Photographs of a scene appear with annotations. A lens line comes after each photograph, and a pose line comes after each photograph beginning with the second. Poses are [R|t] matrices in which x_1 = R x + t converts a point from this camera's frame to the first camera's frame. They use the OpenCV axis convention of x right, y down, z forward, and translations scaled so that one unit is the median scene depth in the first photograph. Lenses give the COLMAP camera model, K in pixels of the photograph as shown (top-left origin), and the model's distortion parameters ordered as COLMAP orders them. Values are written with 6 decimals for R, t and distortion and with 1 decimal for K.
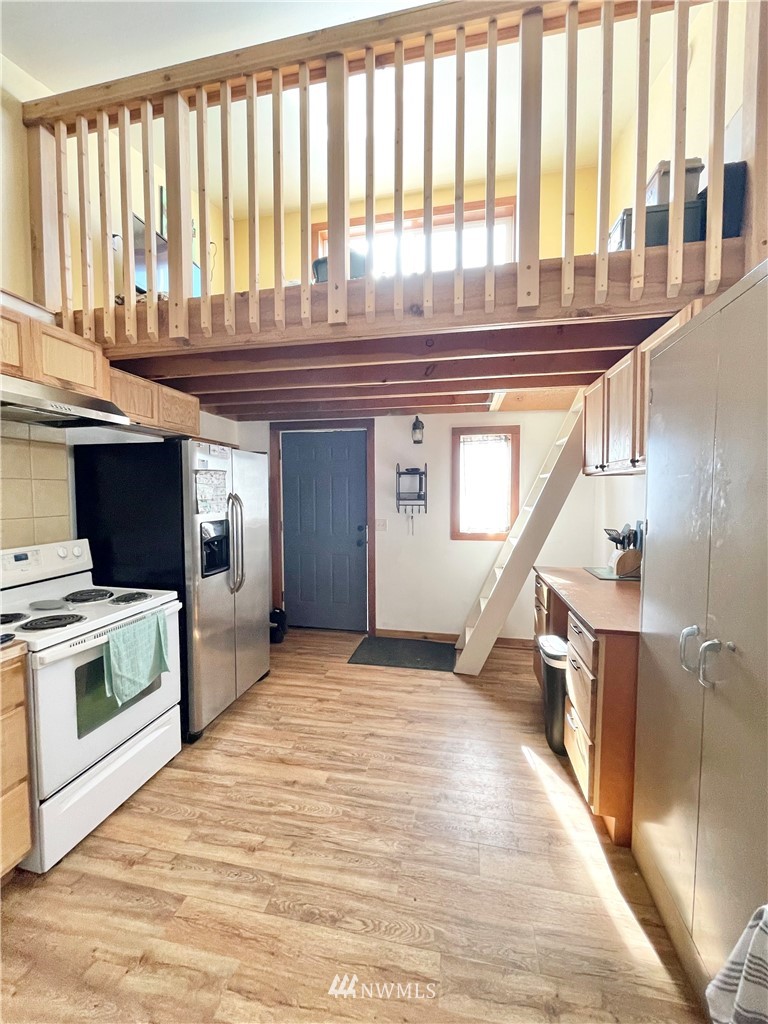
lens RADIAL K [[412.0, 0, 376.4], [0, 412.0, 513.5], [0, 0, 1]] dist [-0.003434, 0.001352]
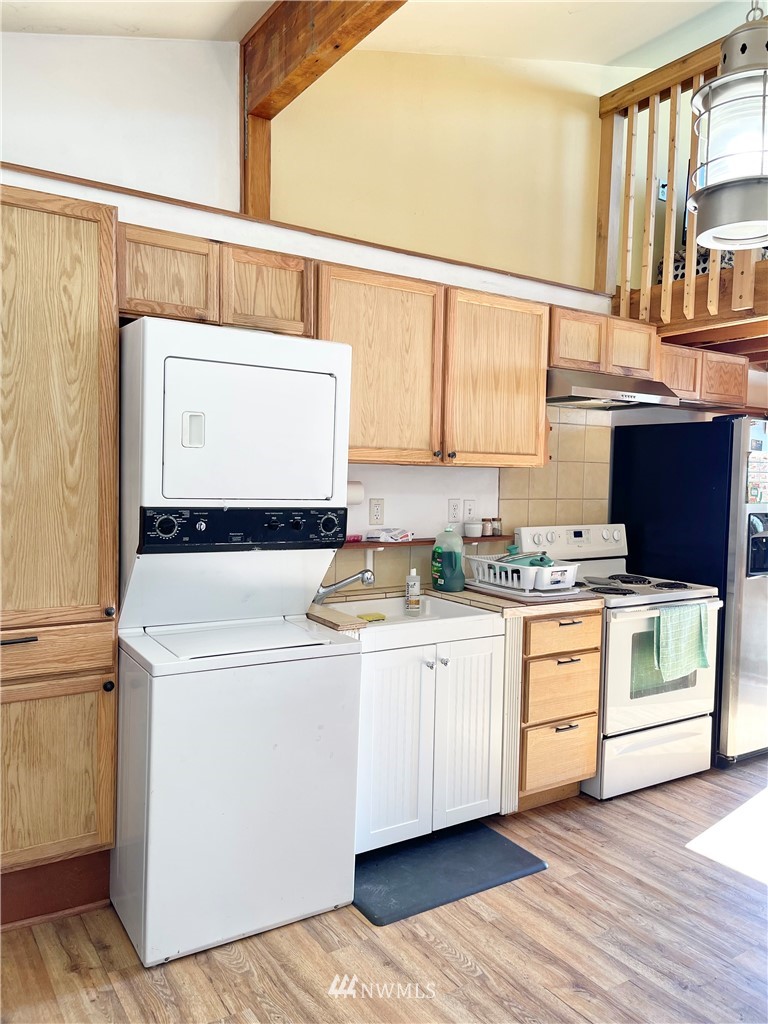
lens RADIAL K [[773.1, 0, 383.7], [0, 773.1, 515.8], [0, 0, 1]] dist [0.053521, -0.059166]
pose [[0.706522, 0.053832, -0.705641, 0.195210], [-0.059731, 0.998081, 0.016336, 0.049117], [0.705166, 0.030607, 0.708381, -0.736734]]
